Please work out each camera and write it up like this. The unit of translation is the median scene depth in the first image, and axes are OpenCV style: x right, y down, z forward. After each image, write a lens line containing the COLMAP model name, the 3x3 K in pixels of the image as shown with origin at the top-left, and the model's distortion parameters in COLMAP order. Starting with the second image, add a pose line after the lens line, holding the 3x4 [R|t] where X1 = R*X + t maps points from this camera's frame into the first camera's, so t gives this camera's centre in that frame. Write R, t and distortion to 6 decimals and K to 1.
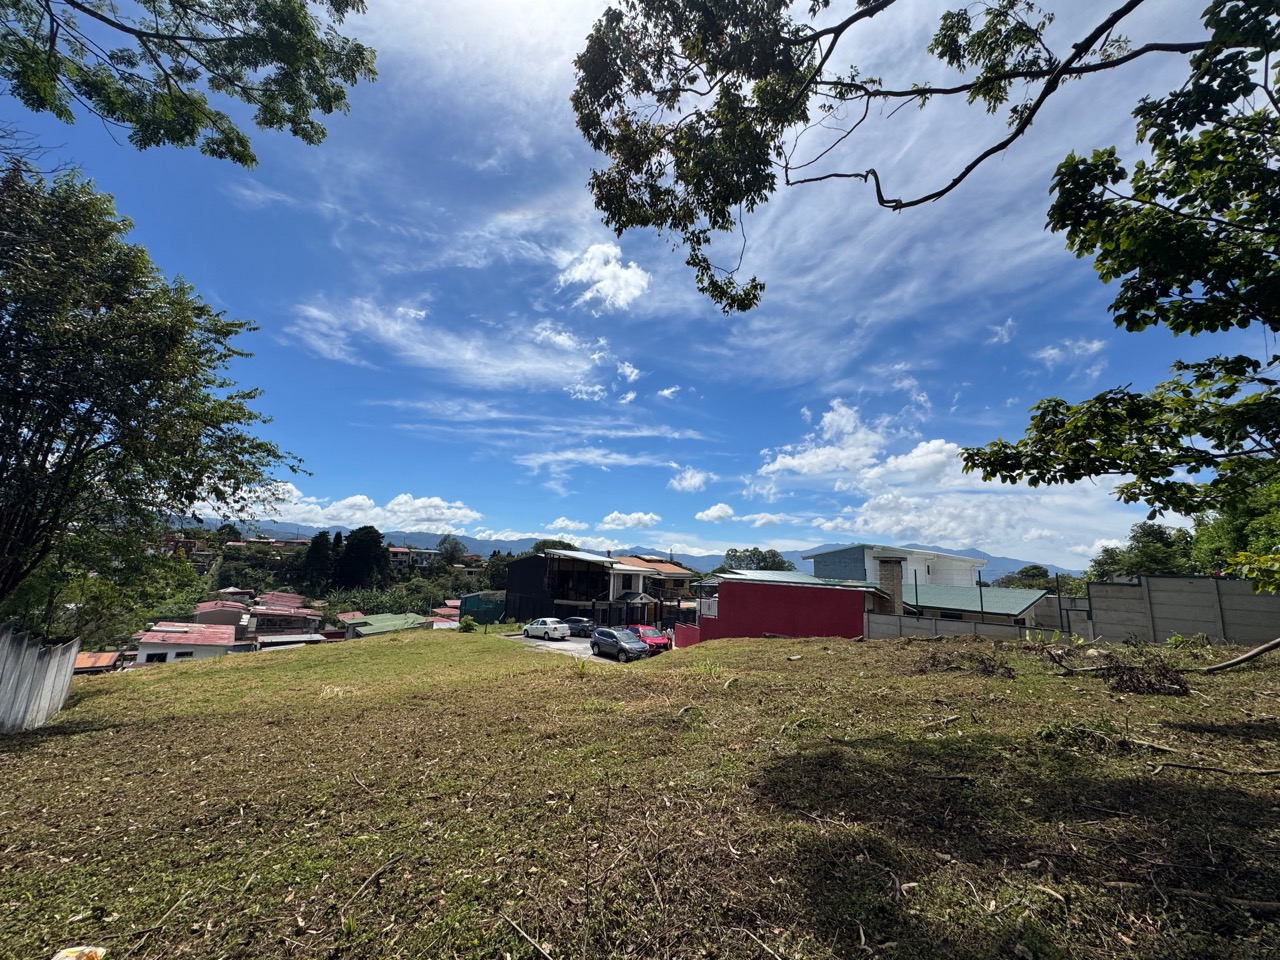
lens RADIAL K [[513.0, 0, 640.9], [0, 513.0, 479.5], [0, 0, 1]] dist [-0.005123, 0.000833]
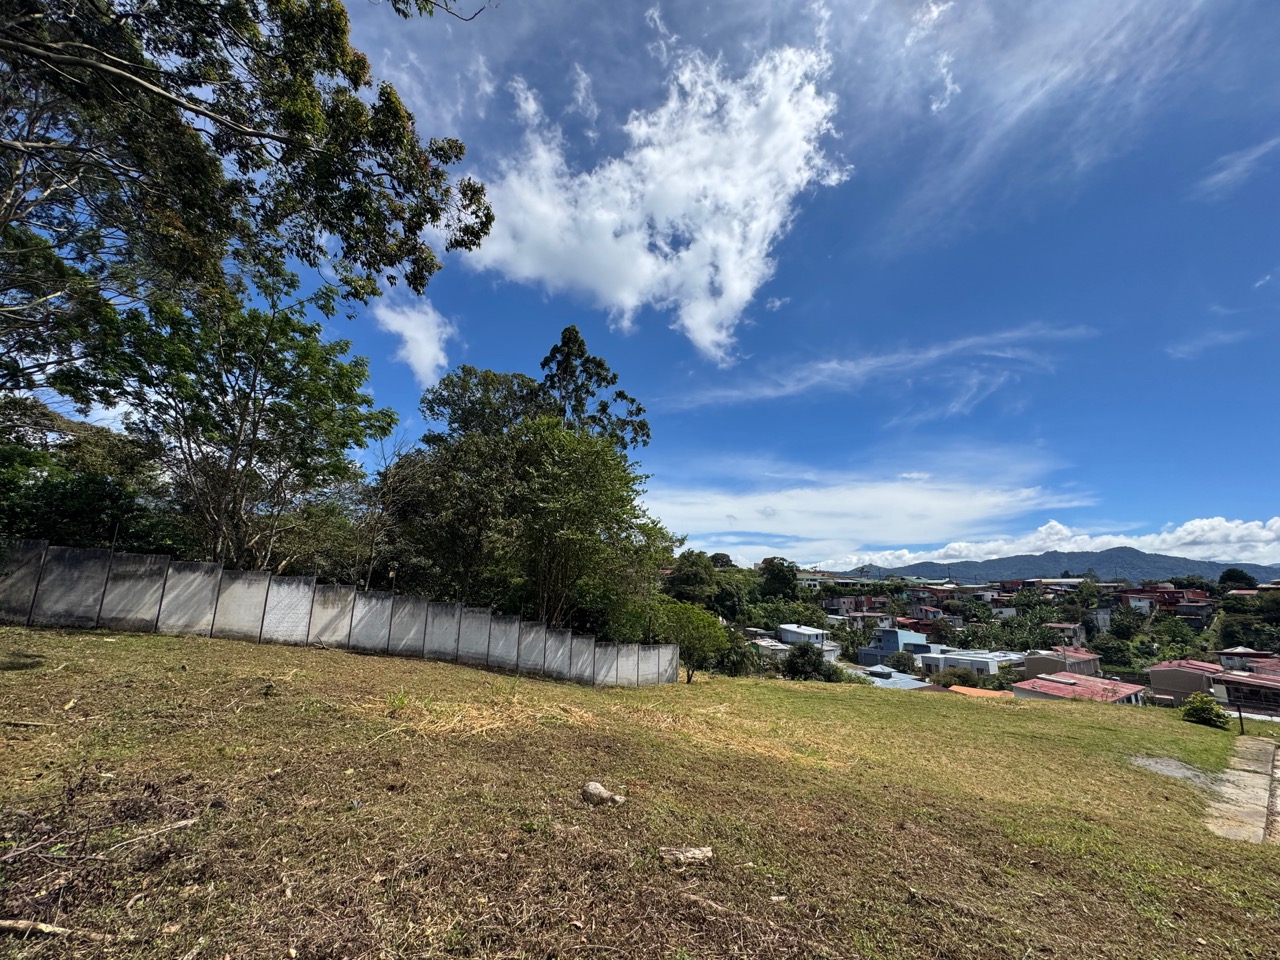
lens RADIAL K [[513.0, 0, 638.0], [0, 513.0, 480.8], [0, 0, 1]] dist [-0.005123, 0.000833]
pose [[-0.035750, -0.251111, -0.967298, 0.060710], [0.150237, 0.955566, -0.253618, 0.019342], [0.988003, -0.154391, 0.003565, 0.089037]]
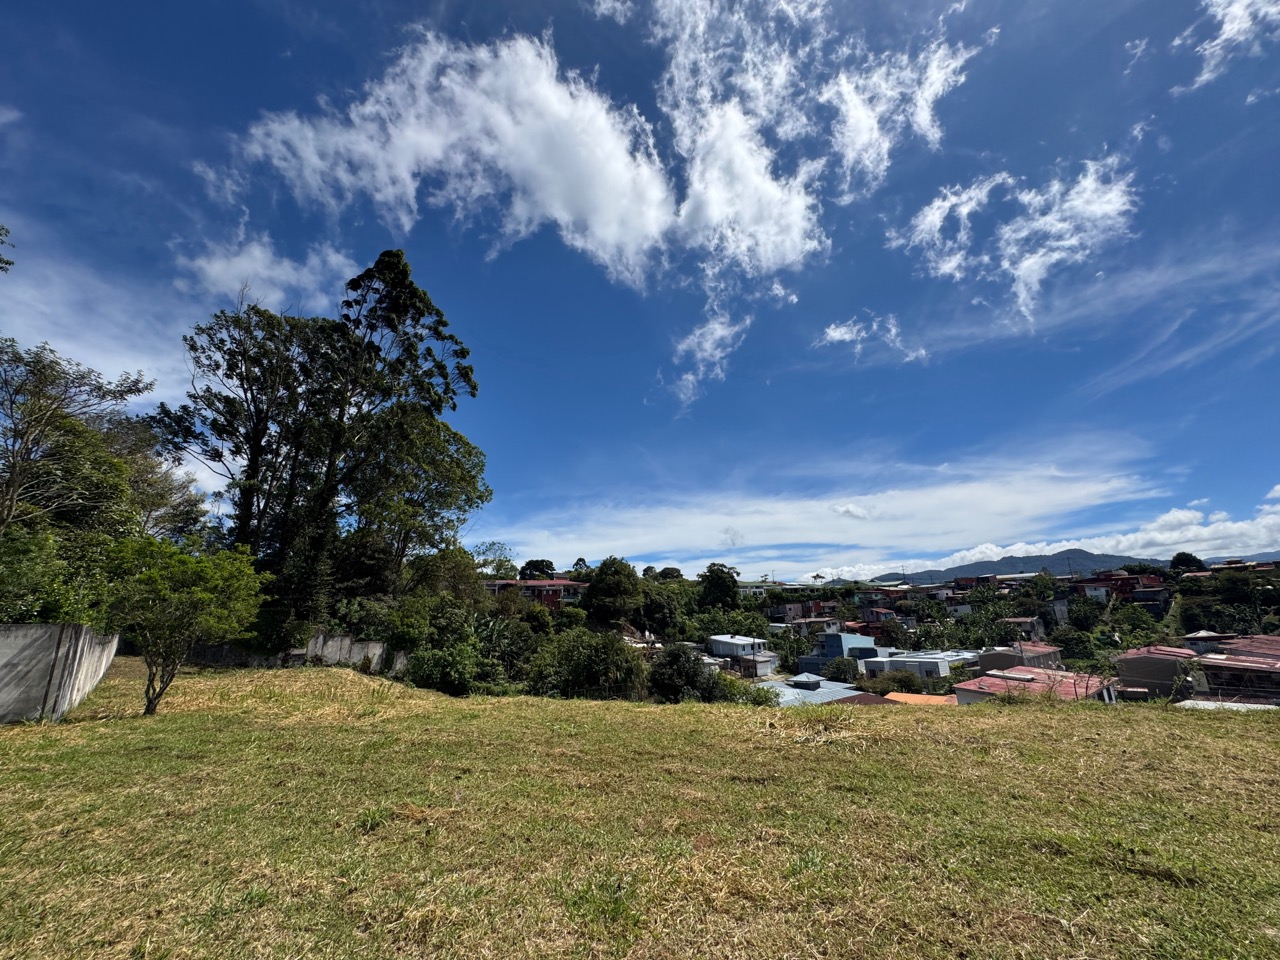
lens RADIAL K [[513.0, 0, 639.6], [0, 513.0, 480.7], [0, 0, 1]] dist [-0.005123, 0.000833]
pose [[0.012983, -0.297405, -0.954663, -0.032391], [0.205976, 0.935063, -0.288498, 0.044083], [0.978471, -0.192892, 0.073398, 0.158546]]
